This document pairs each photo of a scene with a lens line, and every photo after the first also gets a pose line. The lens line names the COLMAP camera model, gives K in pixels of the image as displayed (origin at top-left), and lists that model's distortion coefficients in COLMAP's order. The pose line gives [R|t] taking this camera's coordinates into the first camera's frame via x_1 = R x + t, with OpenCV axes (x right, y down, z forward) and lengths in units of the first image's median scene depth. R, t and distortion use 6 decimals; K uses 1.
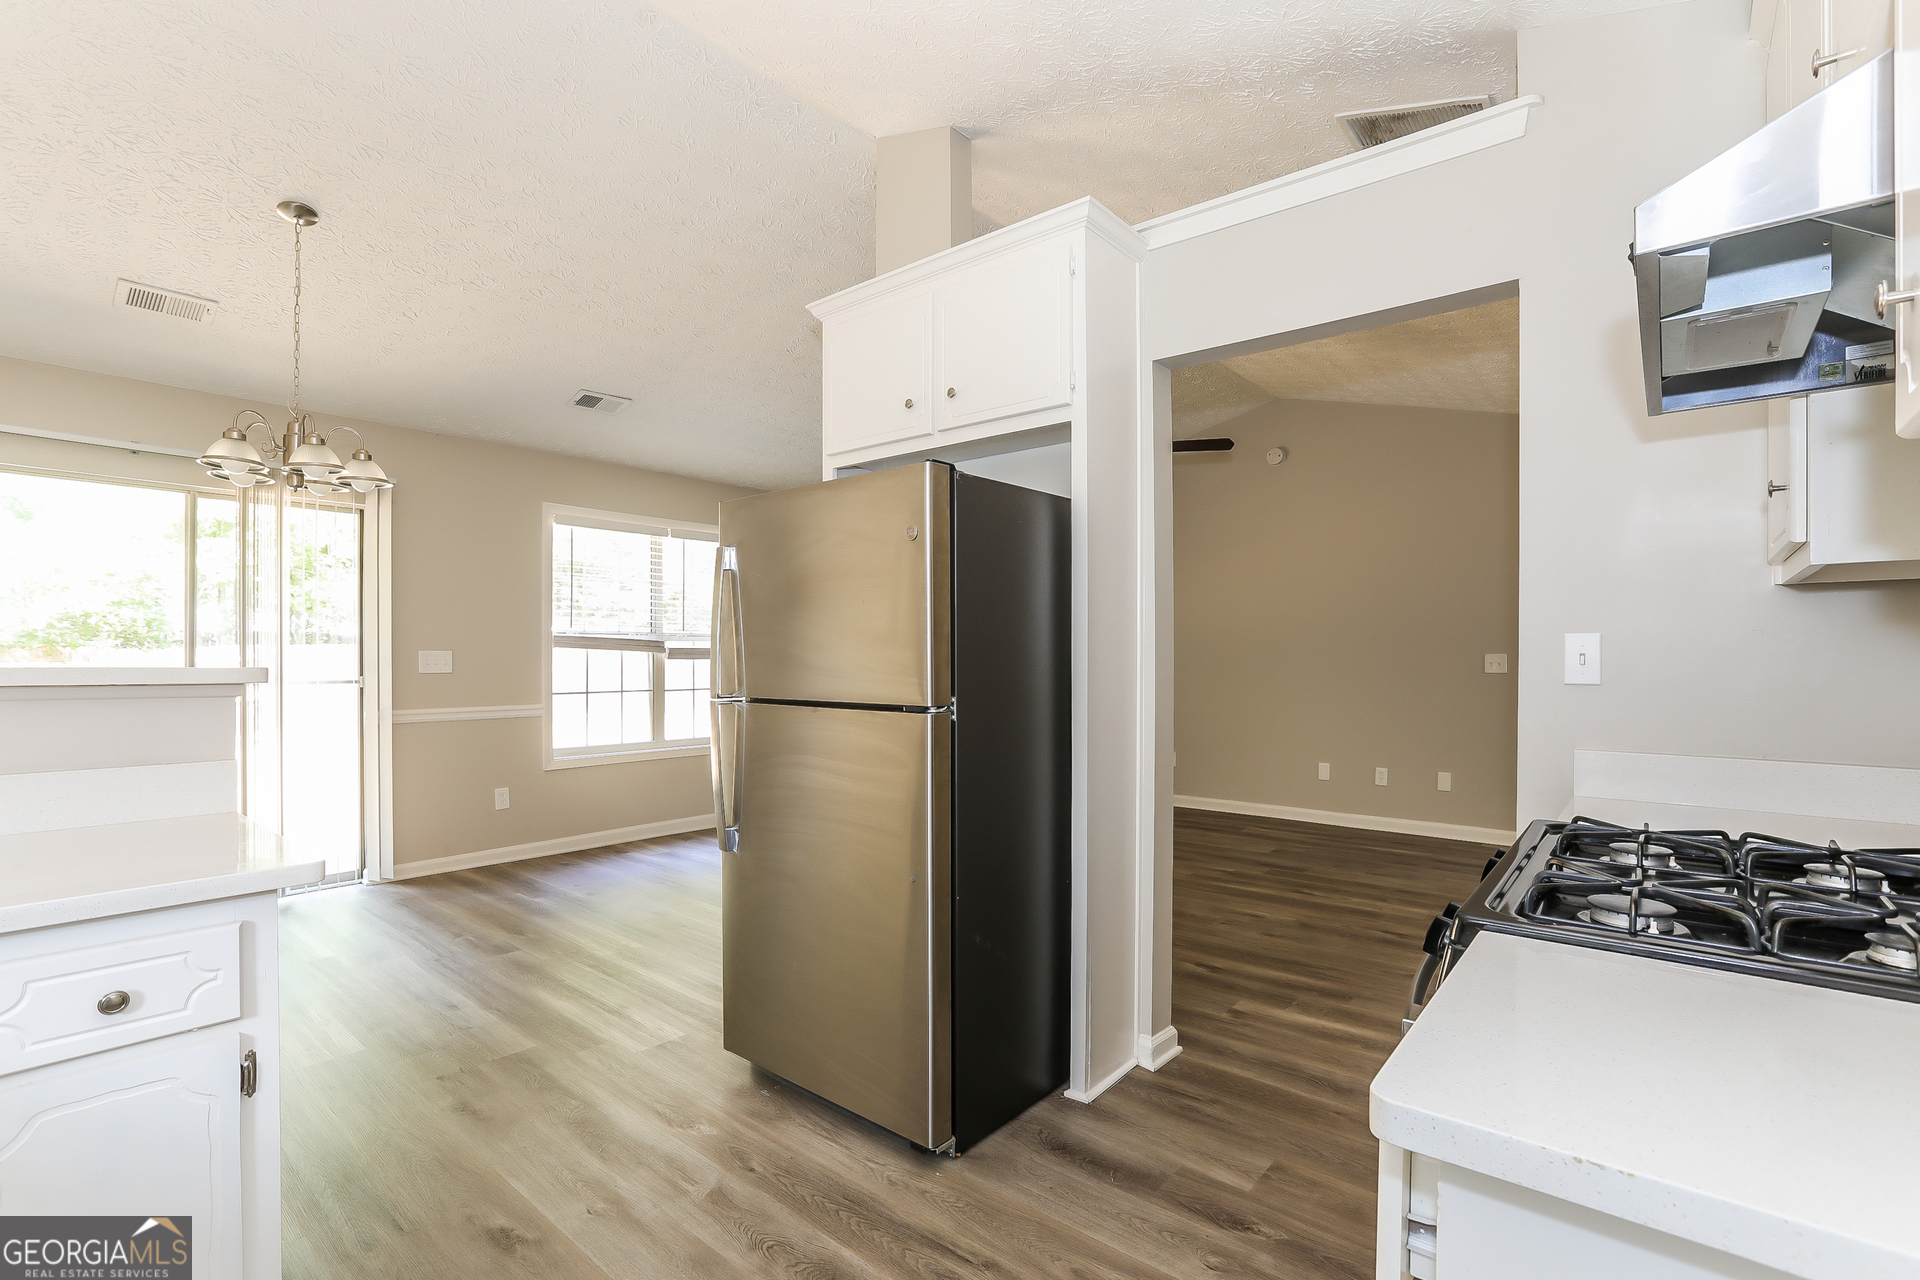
lens RADIAL K [[871.7, 0, 964.4], [0, 871.7, 655.5], [0, 0, 1]] dist [-0.016405, 0.000090]
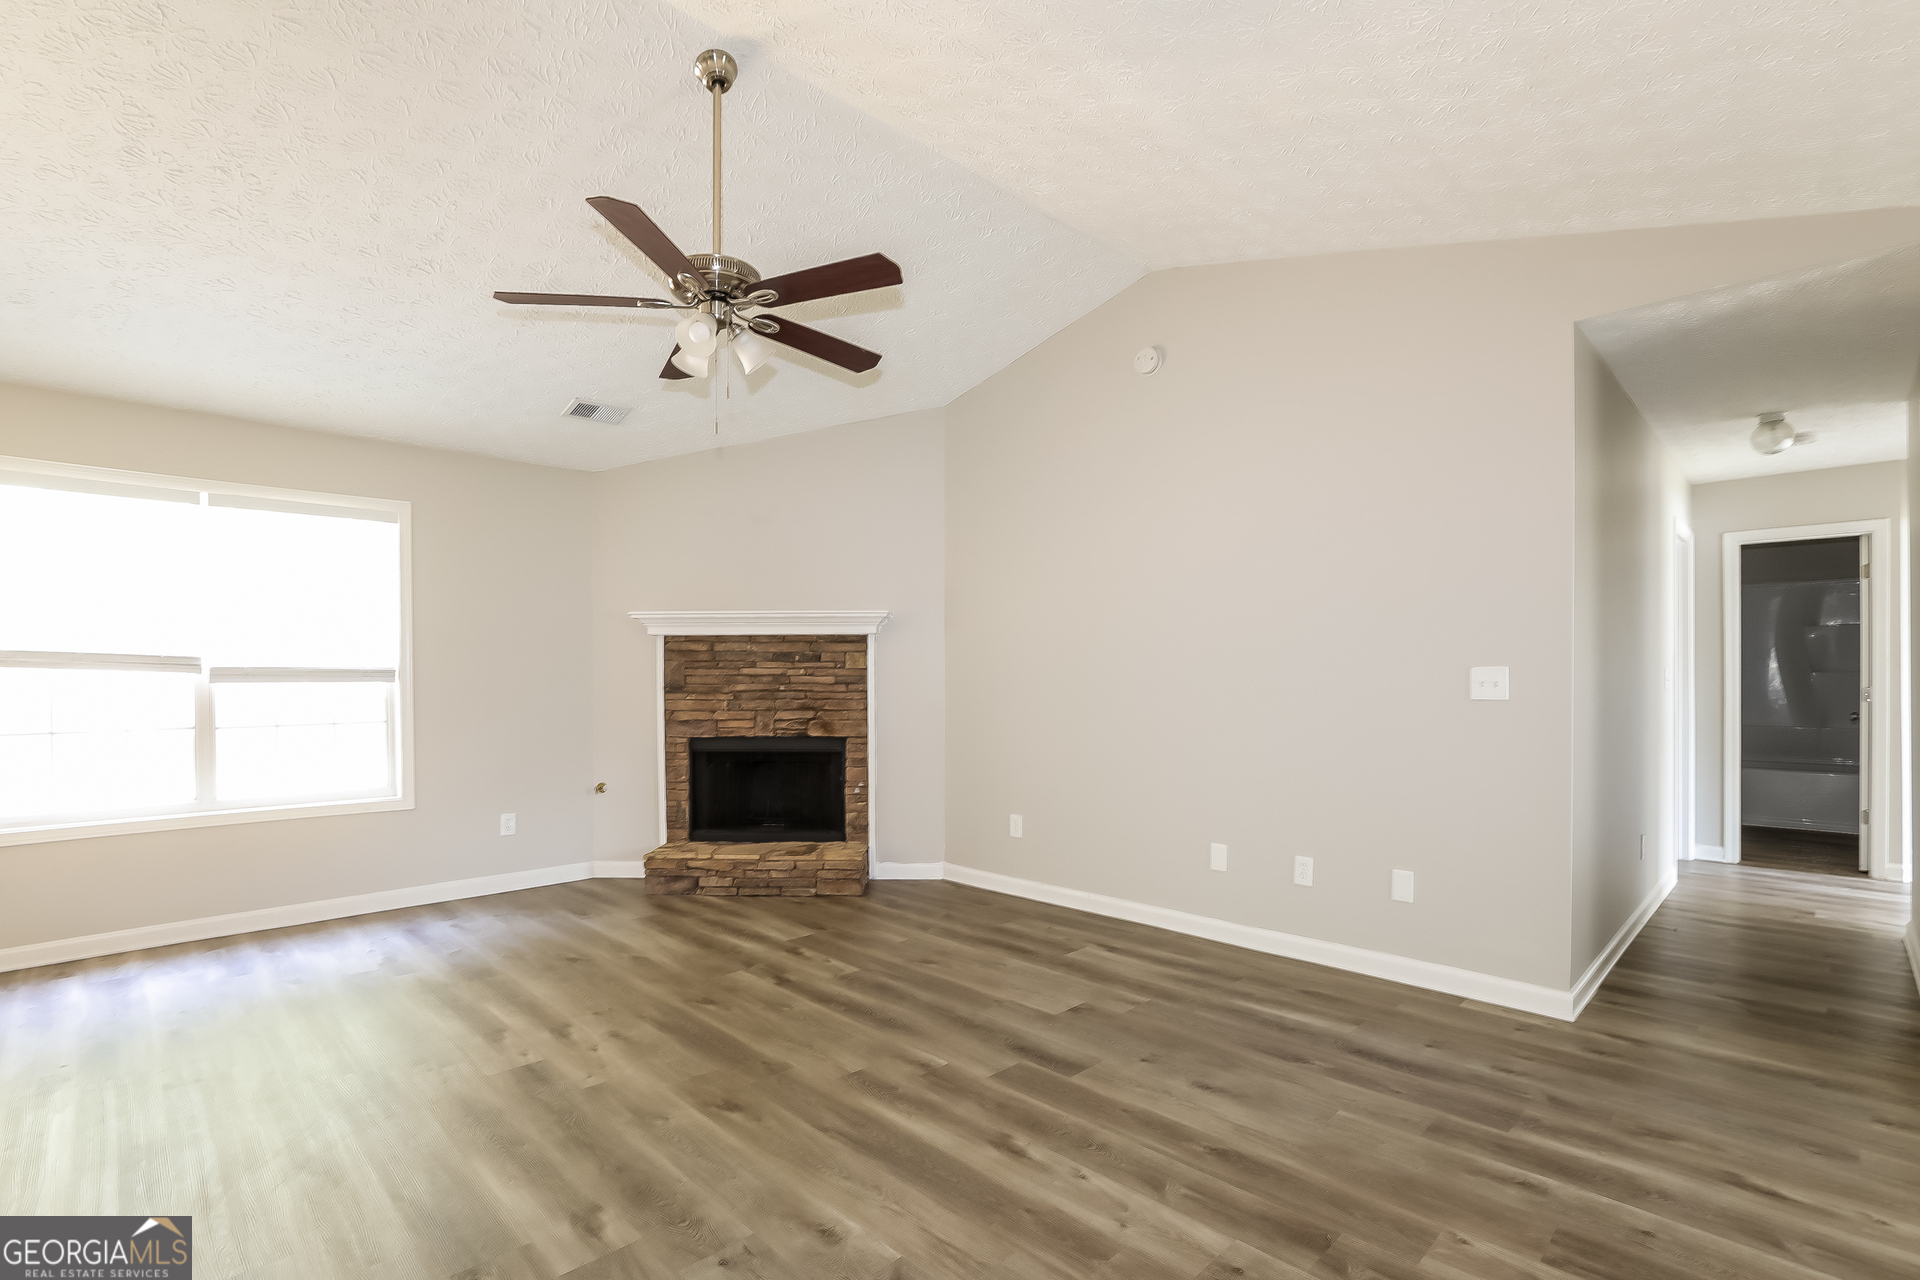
lens RADIAL K [[896.7, 0, 921.3], [0, 896.7, 673.5], [0, 0, 1]] dist [0.000013, -0.000002]
pose [[0.992668, -0.006289, -0.120711, 0.379396], [0.006183, 0.999980, -0.001257, 0.001459], [0.120716, 0.000501, 0.992687, 0.453701]]
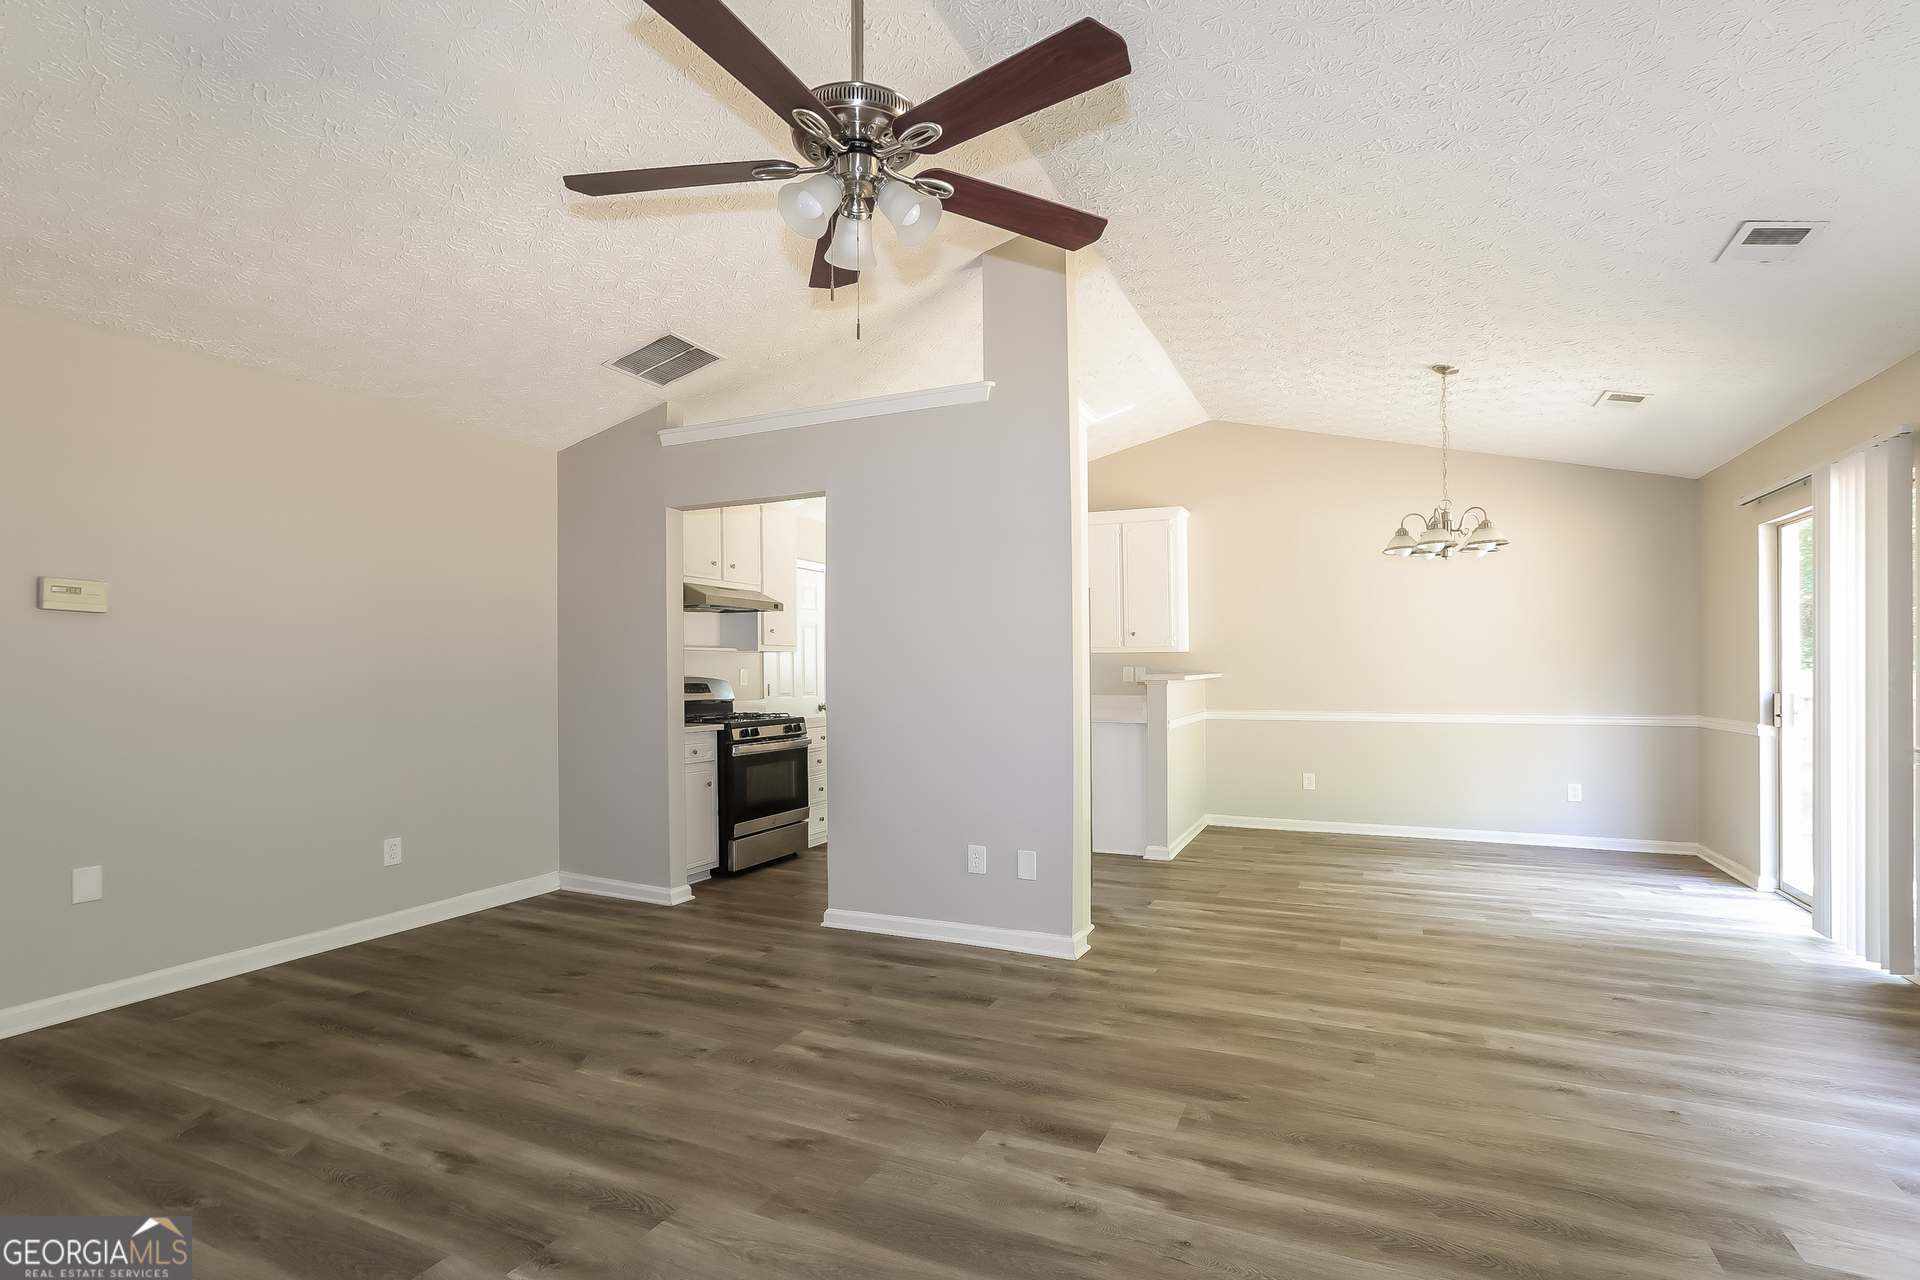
lens RADIAL K [[952.4, 0, 960.8], [0, 952.4, 667.9], [0, 0, 1]] dist [-0.019280, -0.000109]
pose [[-0.964859, -0.001962, -0.262759, 0.247791], [-0.001074, 0.999993, -0.003522, 0.014639], [0.262764, -0.003116, -0.964855, 1.454917]]
